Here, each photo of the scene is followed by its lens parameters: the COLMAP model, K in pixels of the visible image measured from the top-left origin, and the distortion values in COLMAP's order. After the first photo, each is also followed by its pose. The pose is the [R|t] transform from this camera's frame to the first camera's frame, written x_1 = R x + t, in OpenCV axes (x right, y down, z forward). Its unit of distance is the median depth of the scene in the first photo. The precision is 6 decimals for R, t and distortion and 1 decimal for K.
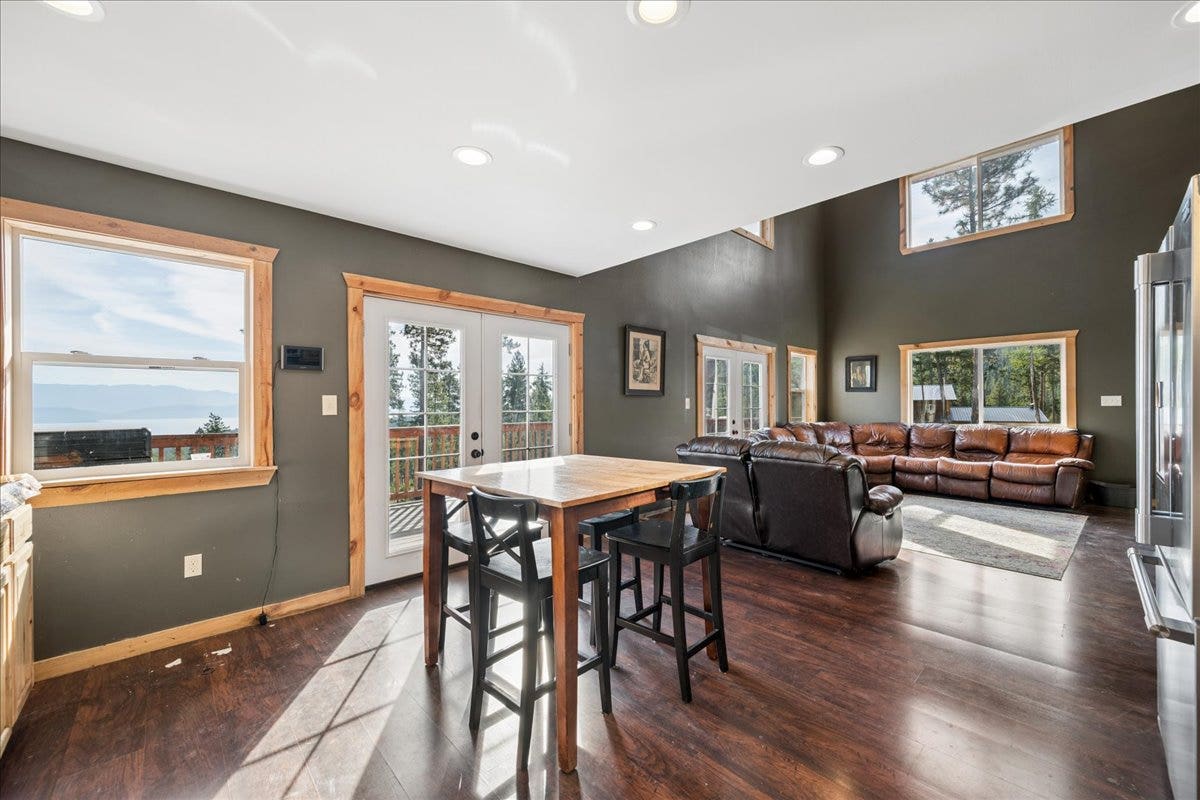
lens RADIAL K [[472.9, 0, 610.6], [0, 472.9, 401.6], [0, 0, 1]] dist [0.001199, 0.000196]
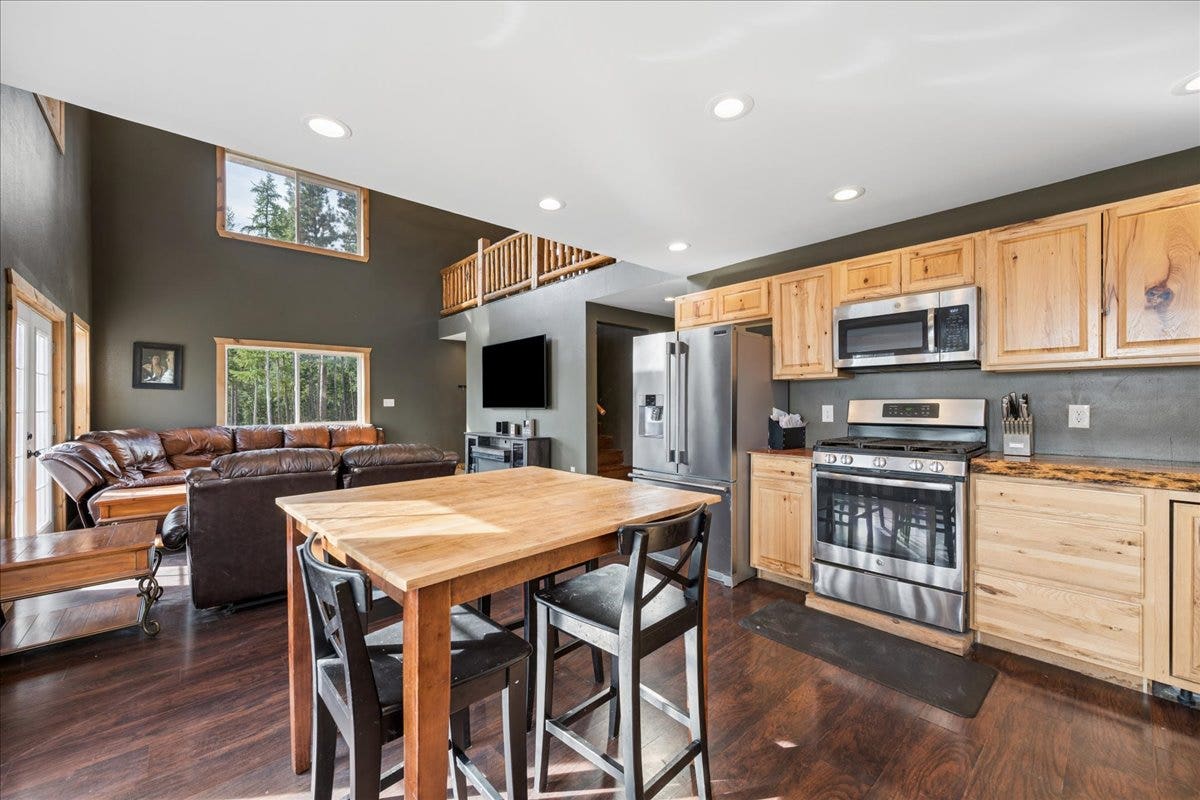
lens RADIAL K [[472.9, 0, 604.7], [0, 472.9, 403.1], [0, 0, 1]] dist [0.001199, 0.000196]
pose [[0.036092, 0.007342, 0.999322, -0.280792], [-0.006268, 0.999955, -0.007120, 0.004453], [-0.999329, -0.006007, 0.036136, 0.296906]]
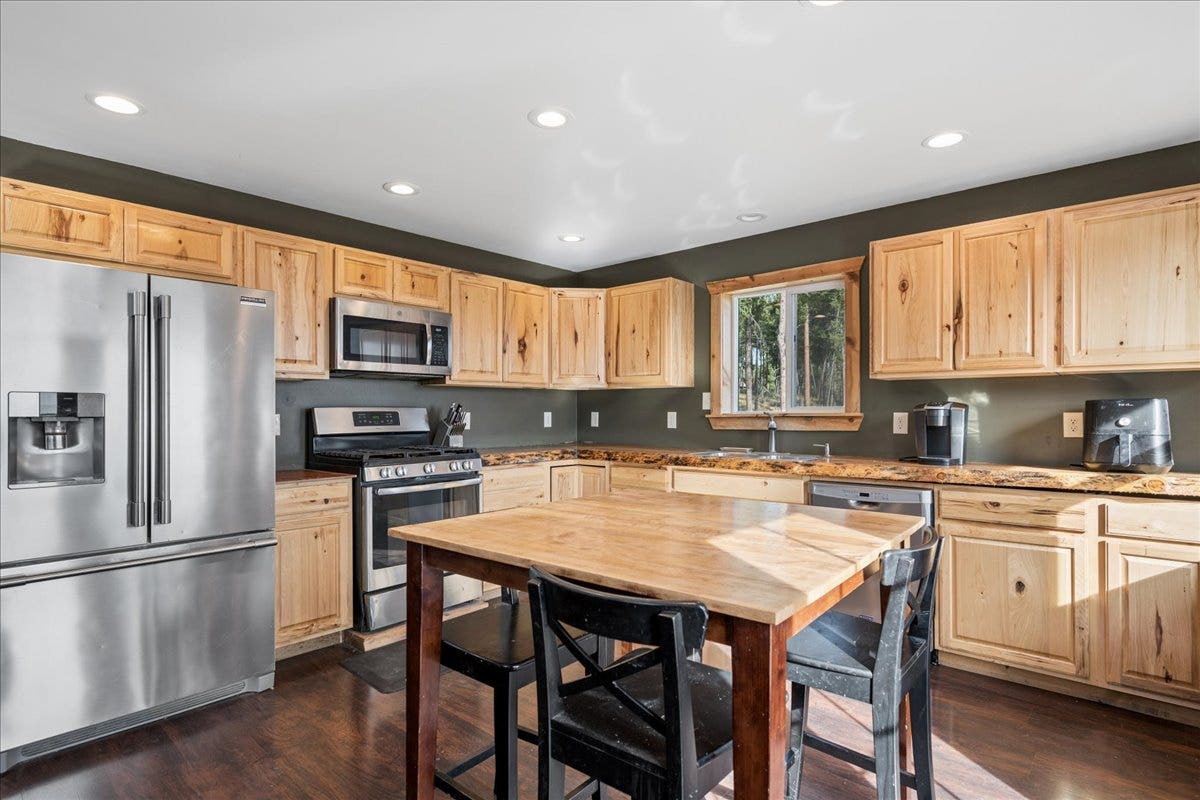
lens RADIAL K [[605.9, 0, 605.8], [0, 605.9, 410.8], [0, 0, 1]] dist [-0.006471, -0.000786]
pose [[-0.997531, 0.007221, -0.069856, 0.018912], [0.007781, 0.999940, -0.007751, 0.005283], [0.069796, -0.008275, -0.997527, 0.620062]]
